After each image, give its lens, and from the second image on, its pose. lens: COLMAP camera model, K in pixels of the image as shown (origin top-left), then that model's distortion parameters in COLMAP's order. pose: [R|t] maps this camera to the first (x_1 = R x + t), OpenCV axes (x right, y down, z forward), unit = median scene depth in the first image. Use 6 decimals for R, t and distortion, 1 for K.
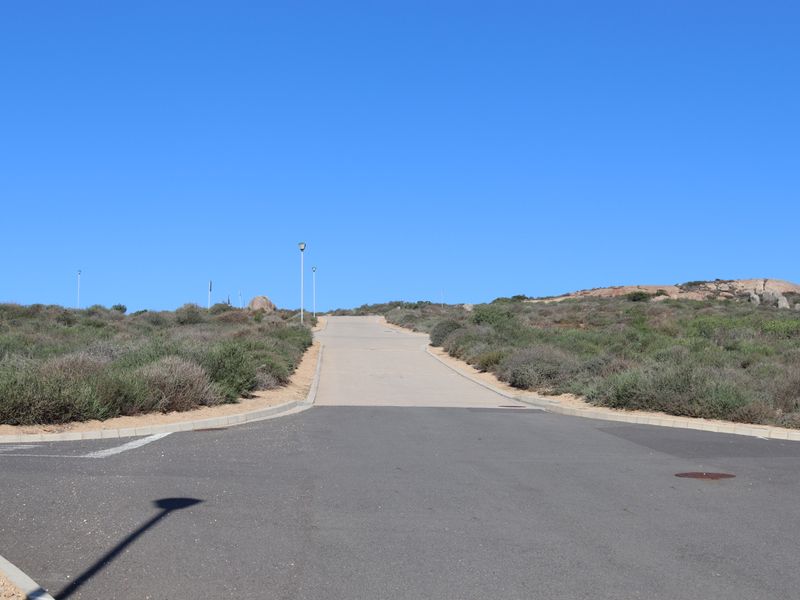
lens RADIAL K [[1225.7, 0, 406.9], [0, 1225.7, 298.3], [0, 0, 1]] dist [-0.068340, 0.124620]
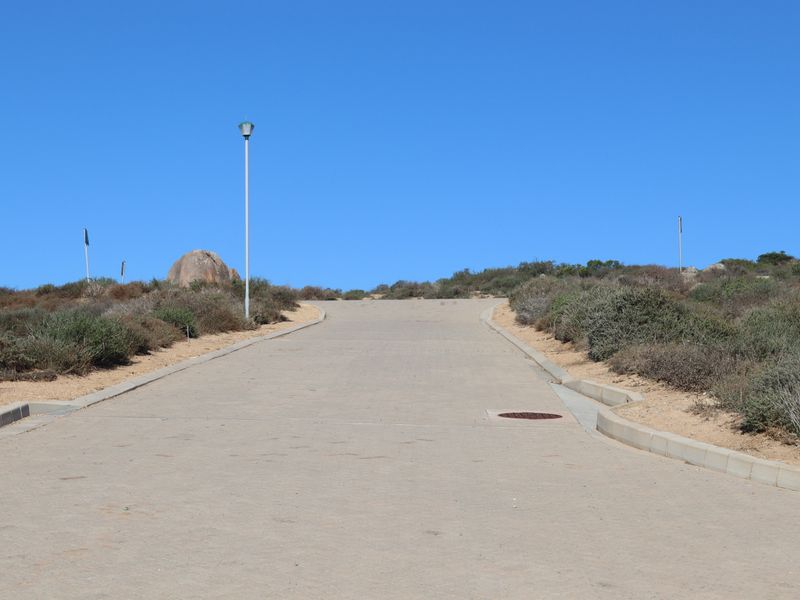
lens RADIAL K [[1689.0, 0, 400.0], [0, 1689.0, 300.0], [0, 0, 1]] dist [0.028559, 0.043620]
pose [[0.996540, -0.010800, -0.082411, -0.007769], [0.012216, 0.999786, 0.016701, 0.005243], [0.082213, -0.017650, 0.996458, 0.418584]]
